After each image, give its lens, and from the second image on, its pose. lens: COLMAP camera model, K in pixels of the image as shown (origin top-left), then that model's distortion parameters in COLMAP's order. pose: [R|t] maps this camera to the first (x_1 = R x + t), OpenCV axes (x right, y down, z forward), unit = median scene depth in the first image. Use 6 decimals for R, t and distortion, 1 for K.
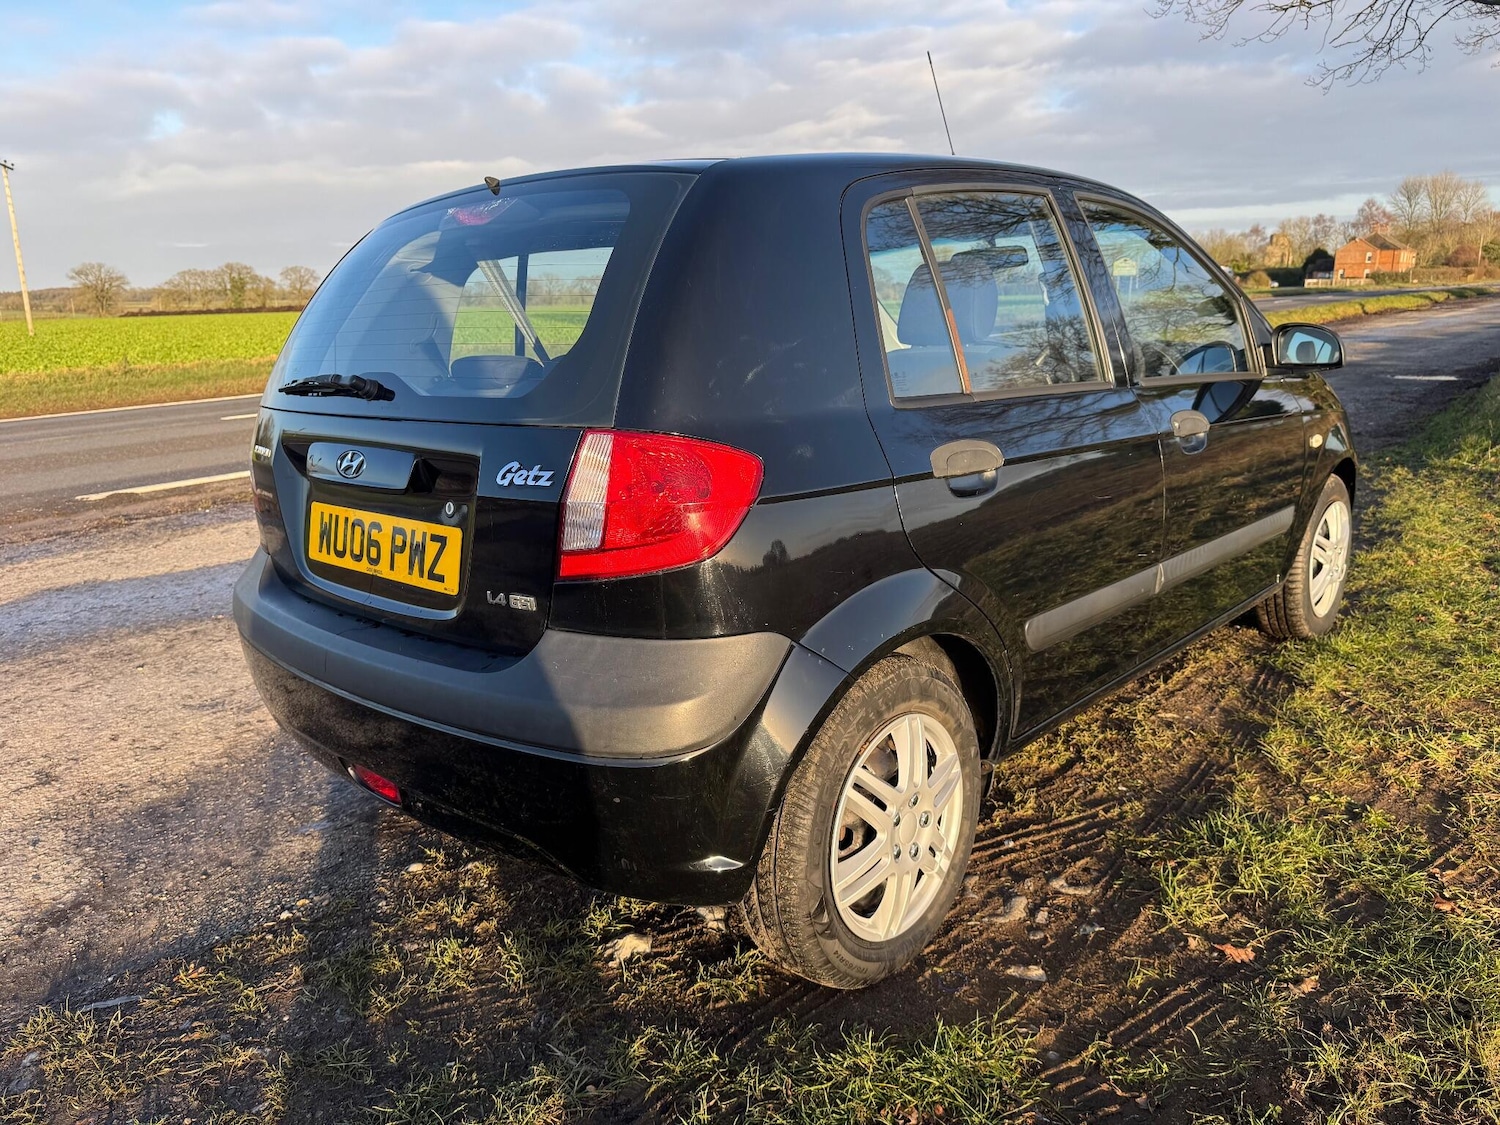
lens RADIAL K [[1060.1, 0, 750.8], [0, 1060.1, 568.5], [0, 0, 1]] dist [0.021907, -0.027342]
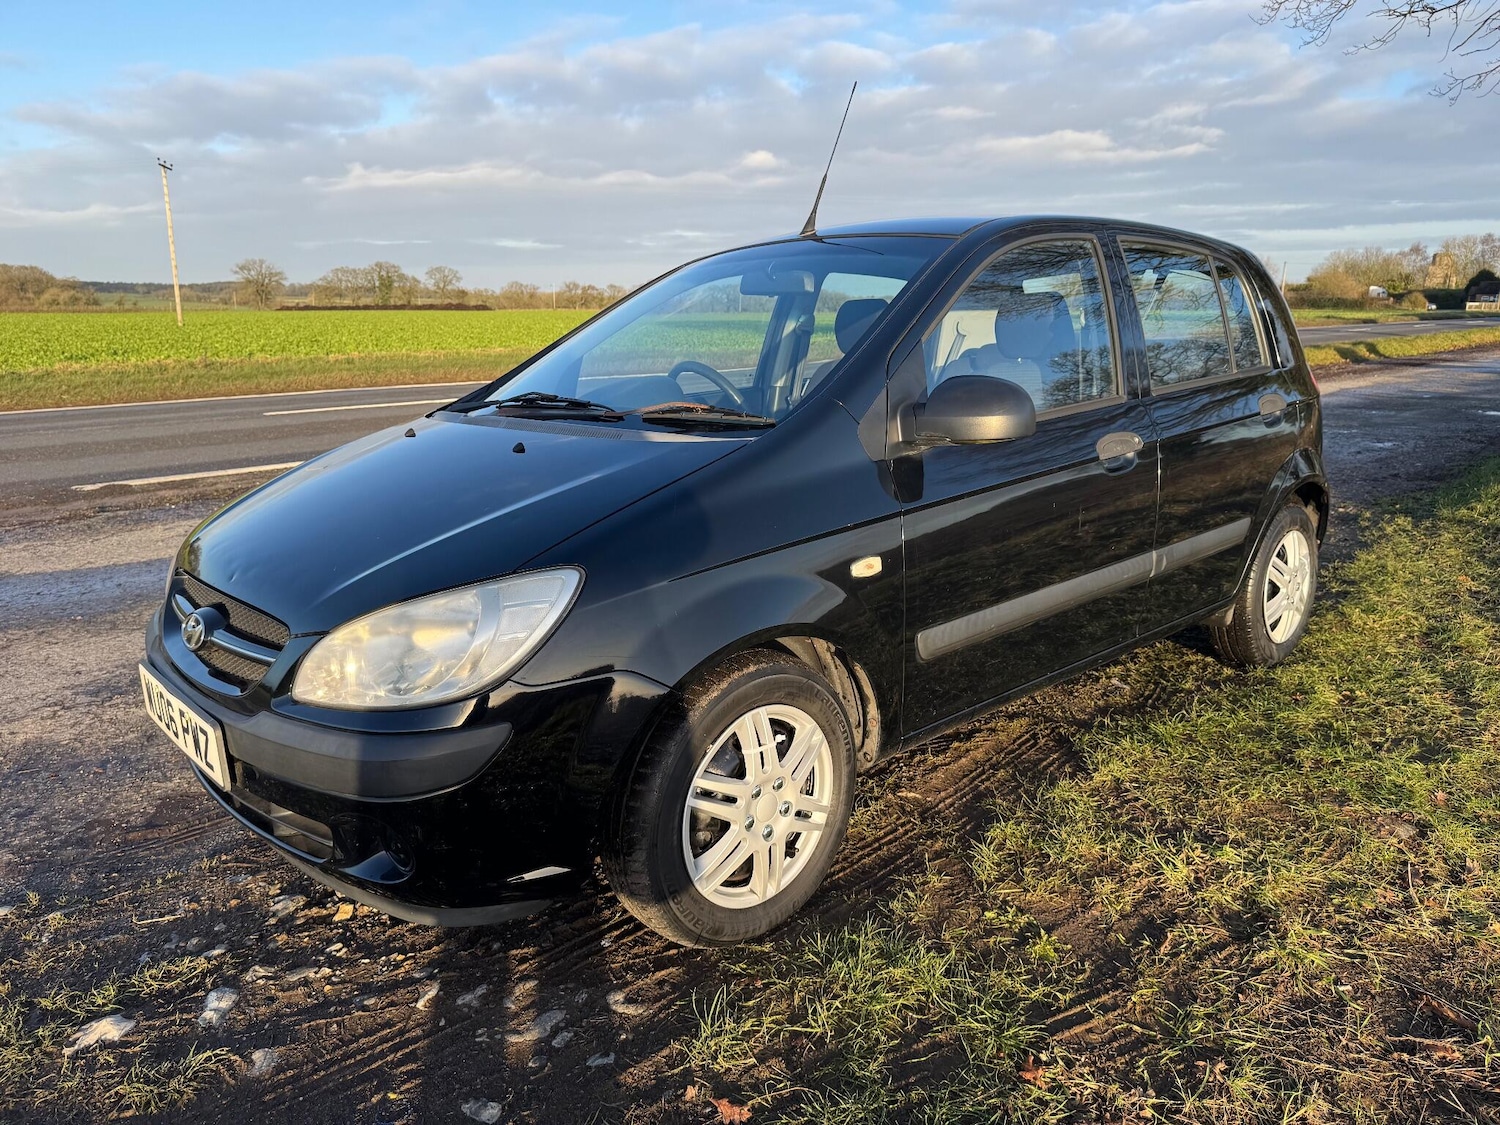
lens RADIAL K [[1060.1, 0, 757.9], [0, 1060.1, 563.4], [0, 0, 1]] dist [0.021907, -0.027342]
pose [[0.993500, 0.049276, -0.102611, 0.166024], [-0.050440, 0.998688, -0.008781, -0.020592], [0.102043, 0.013899, 0.994683, 0.047259]]
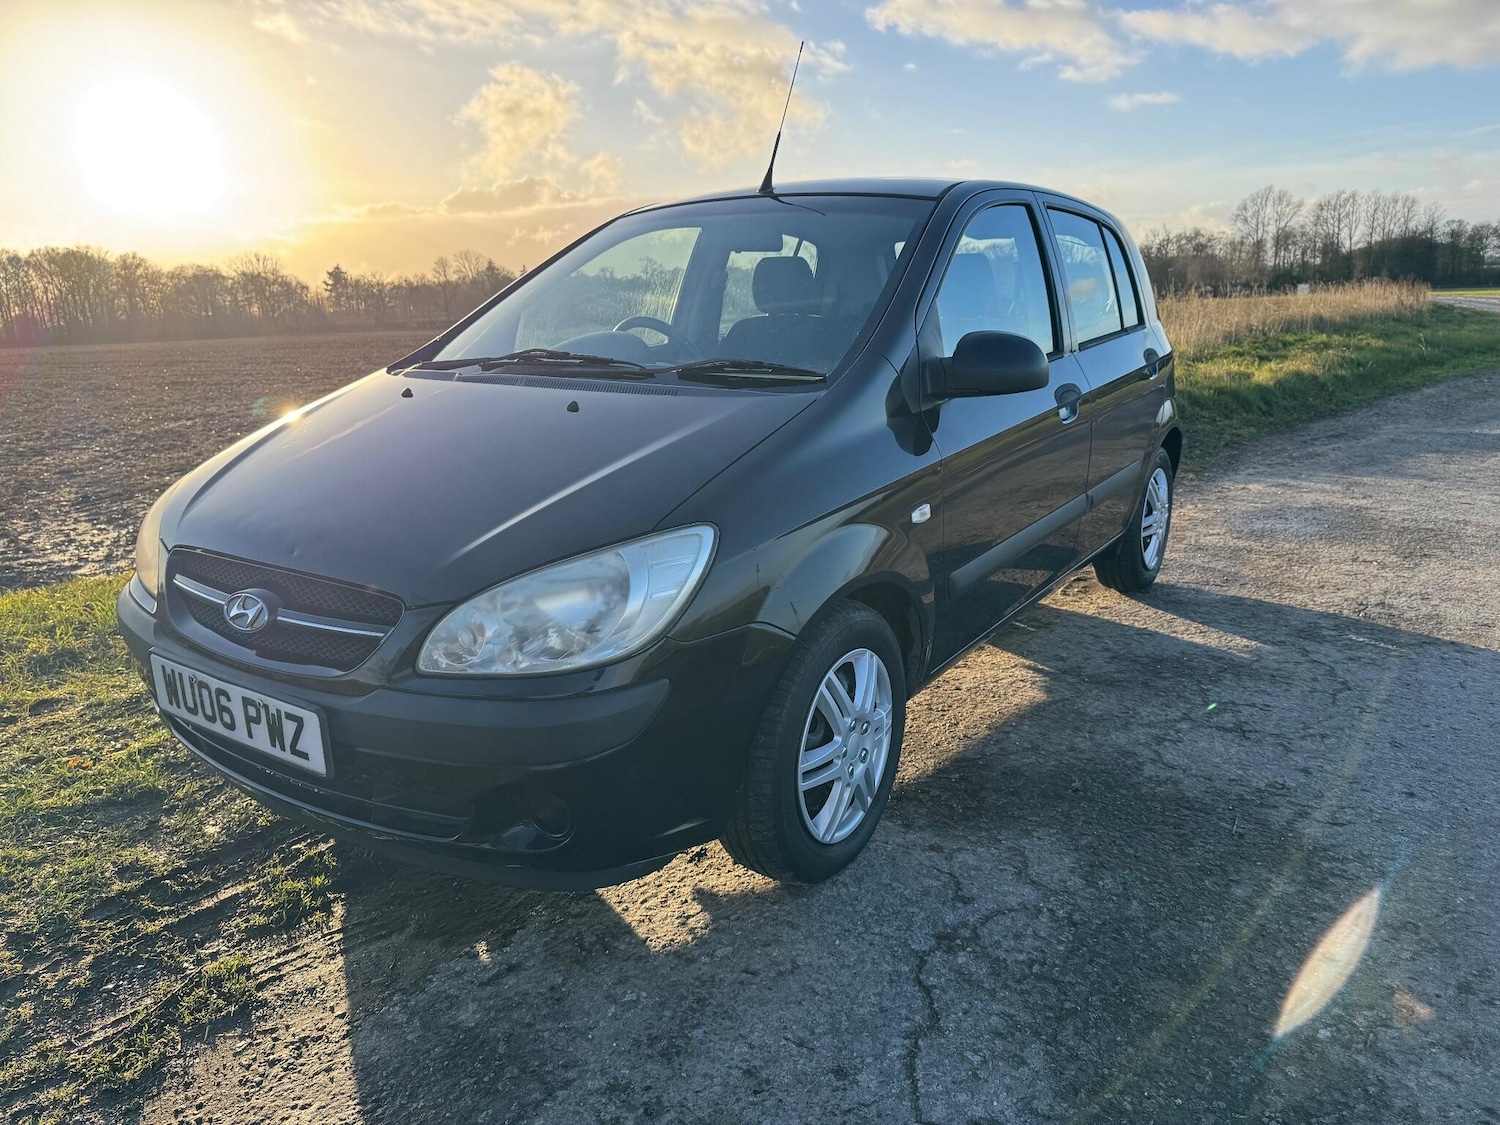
lens RADIAL K [[1060.1, 0, 759.4], [0, 1060.1, 561.6], [0, 0, 1]] dist [0.021907, -0.027342]
pose [[0.990800, 0.001839, 0.135321, 0.062131], [-0.004554, 0.999795, 0.019752, -0.014689], [-0.135257, -0.020187, 0.990605, 0.039762]]
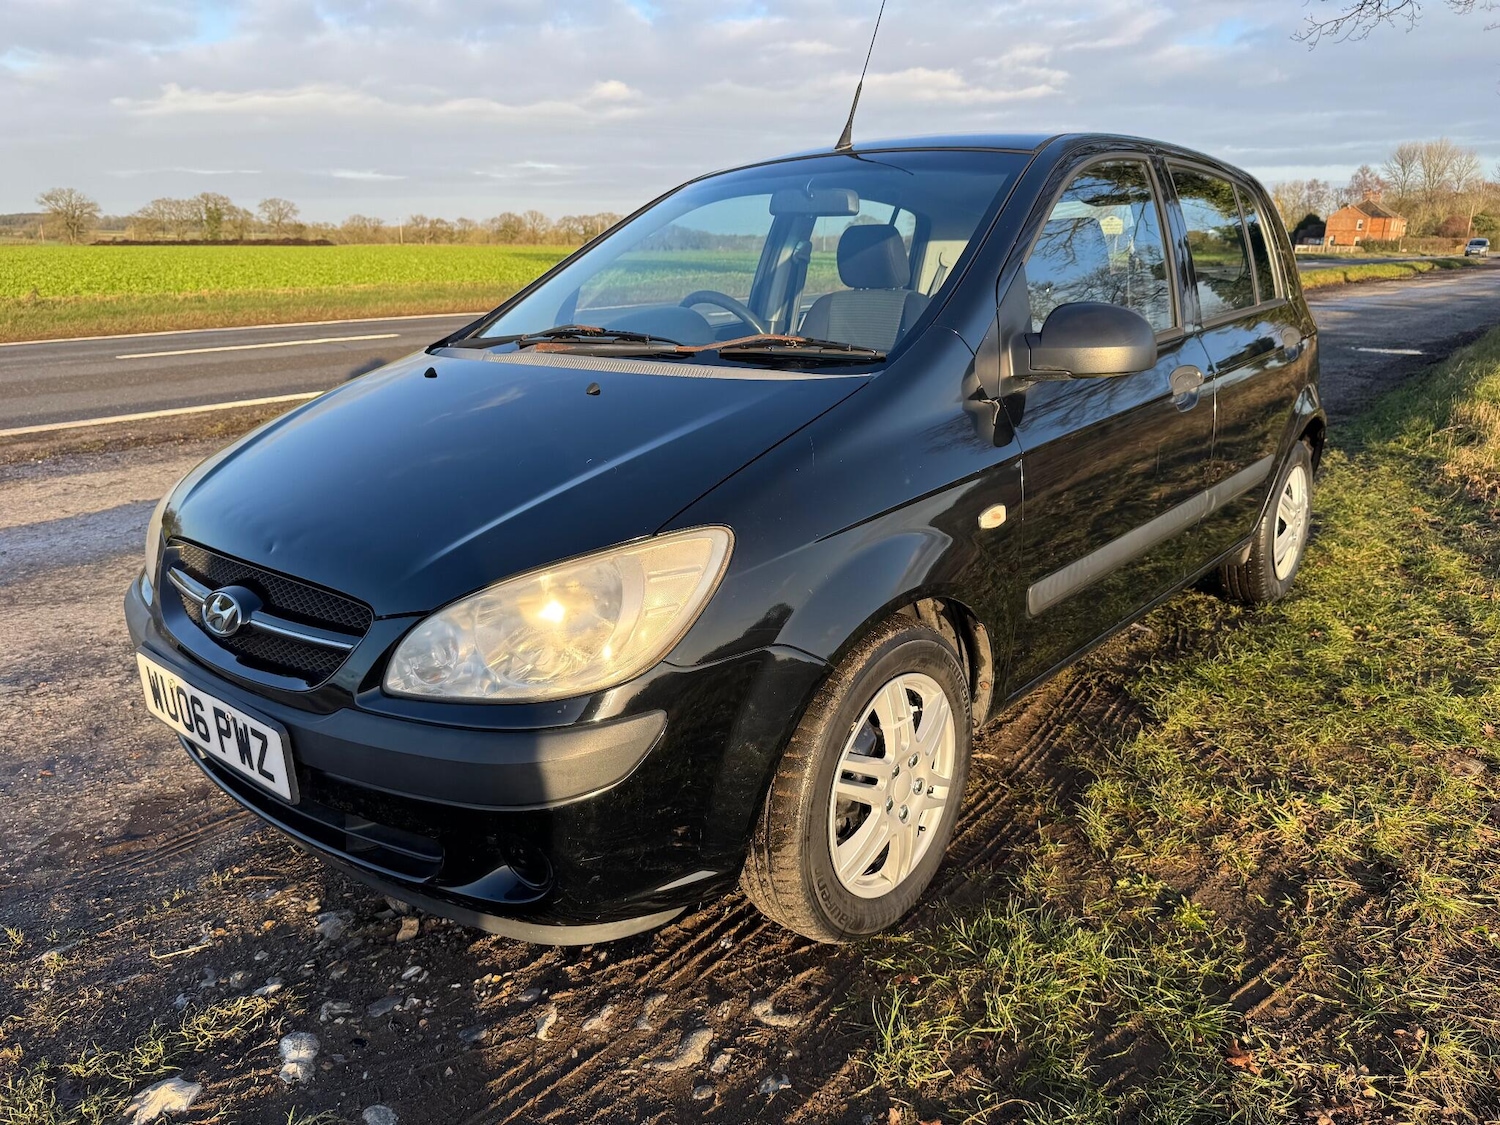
lens RADIAL K [[1060.1, 0, 757.3], [0, 1060.1, 568.3], [0, 0, 1]] dist [0.021907, -0.027342]
pose [[0.999436, 0.025028, 0.022400, 0.090283], [-0.026004, 0.998677, 0.044367, -0.021064], [-0.021260, -0.044924, 0.998764, 0.081899]]
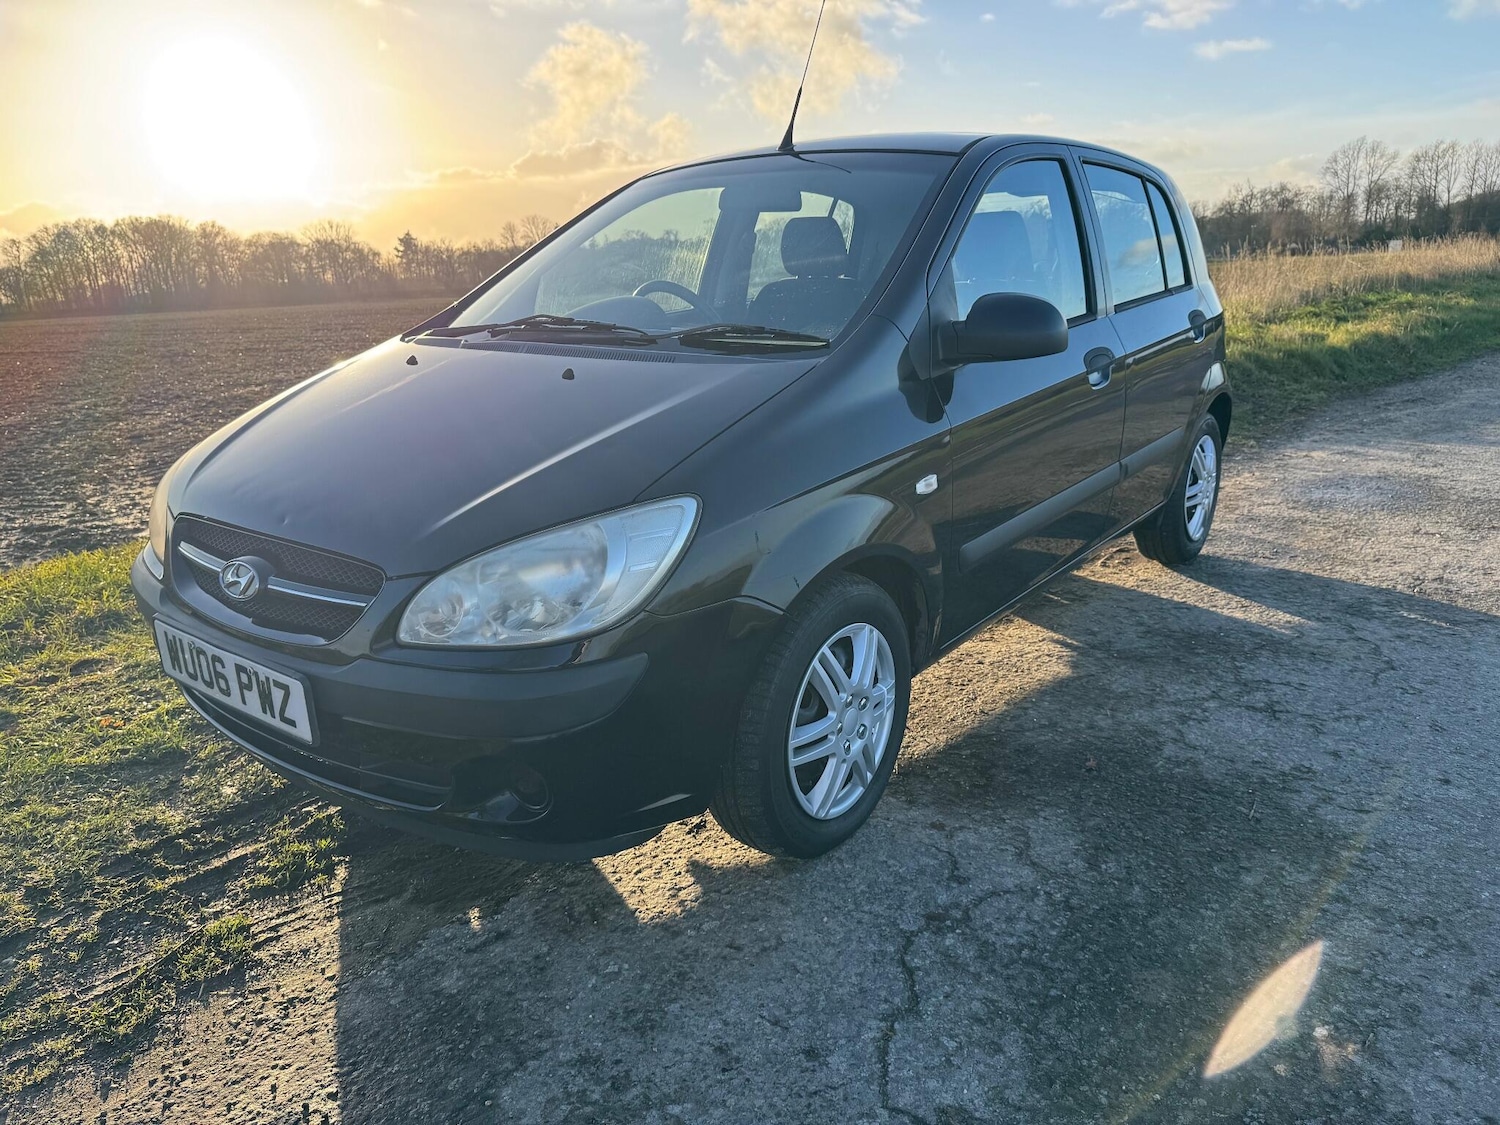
lens RADIAL K [[1060.1, 0, 756.2], [0, 1060.1, 563.7], [0, 0, 1]] dist [0.021907, -0.027342]
pose [[0.997291, 0.005655, 0.073344, 0.083991], [-0.009683, 0.998457, 0.054680, -0.016491], [-0.072922, -0.055242, 0.995807, 0.044264]]
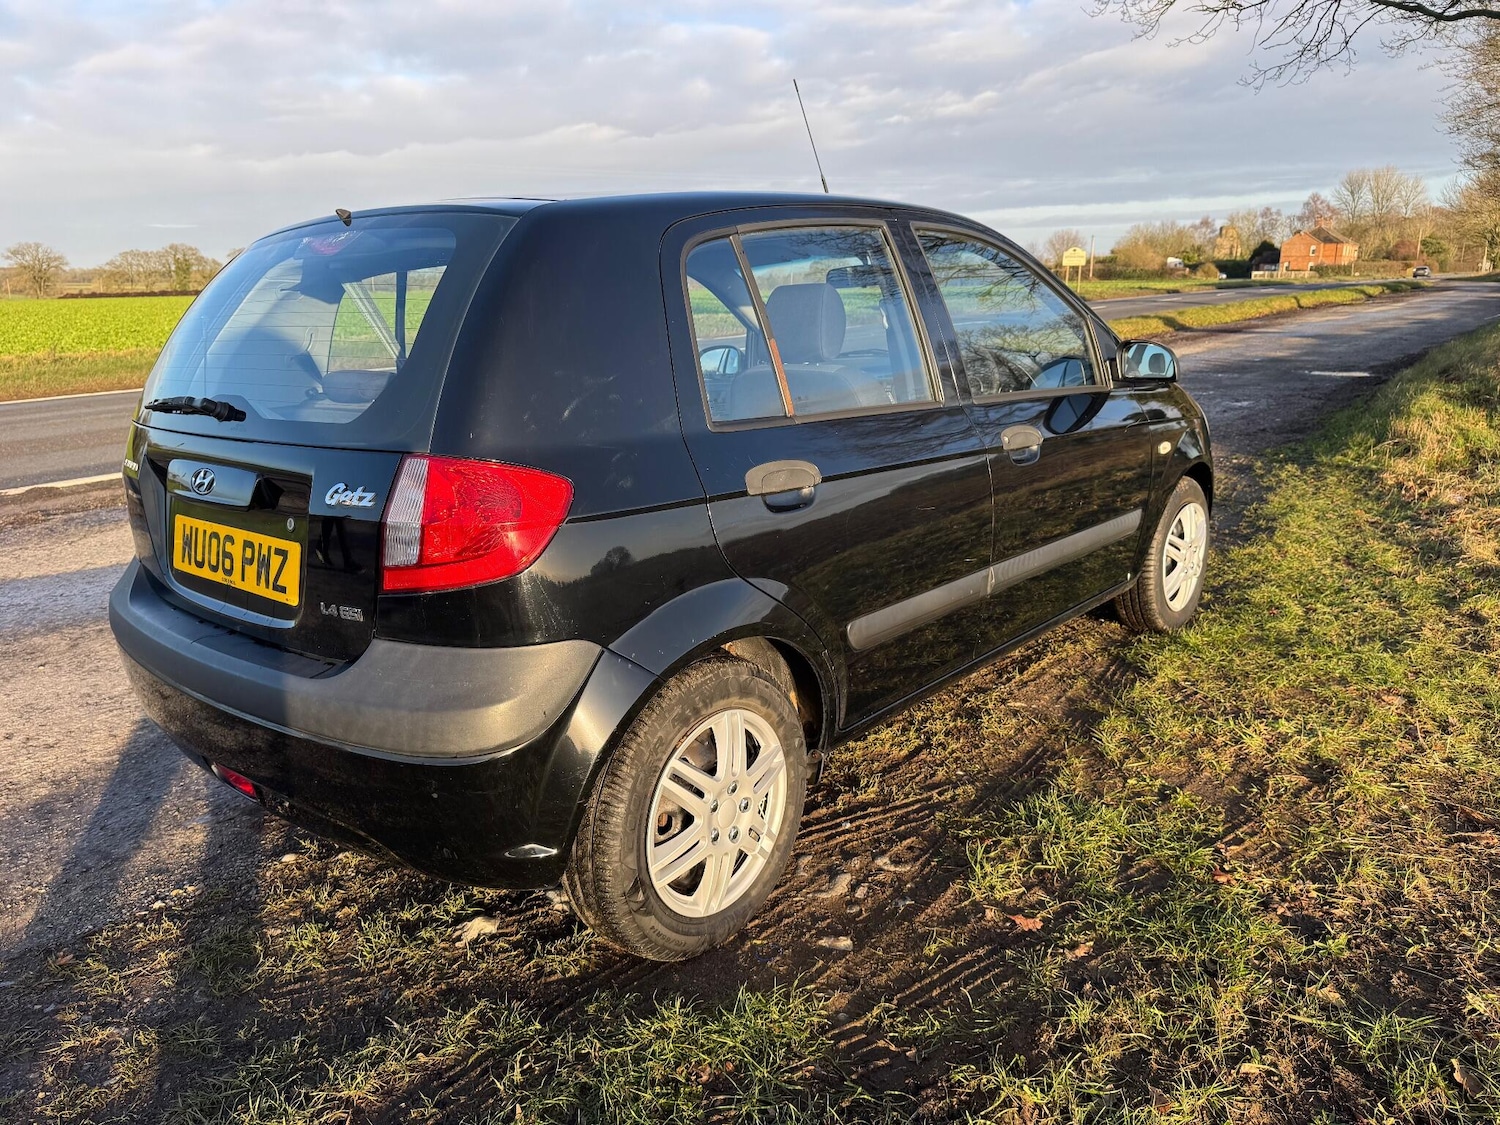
lens RADIAL K [[1060.1, 0, 758.4], [0, 1060.1, 564.9], [0, 0, 1]] dist [0.021907, -0.027342]
pose [[0.998996, -0.003192, 0.044694, 0.039628], [0.002807, 0.999958, 0.008675, -0.006528], [-0.044719, -0.008541, 0.998963, -0.027384]]
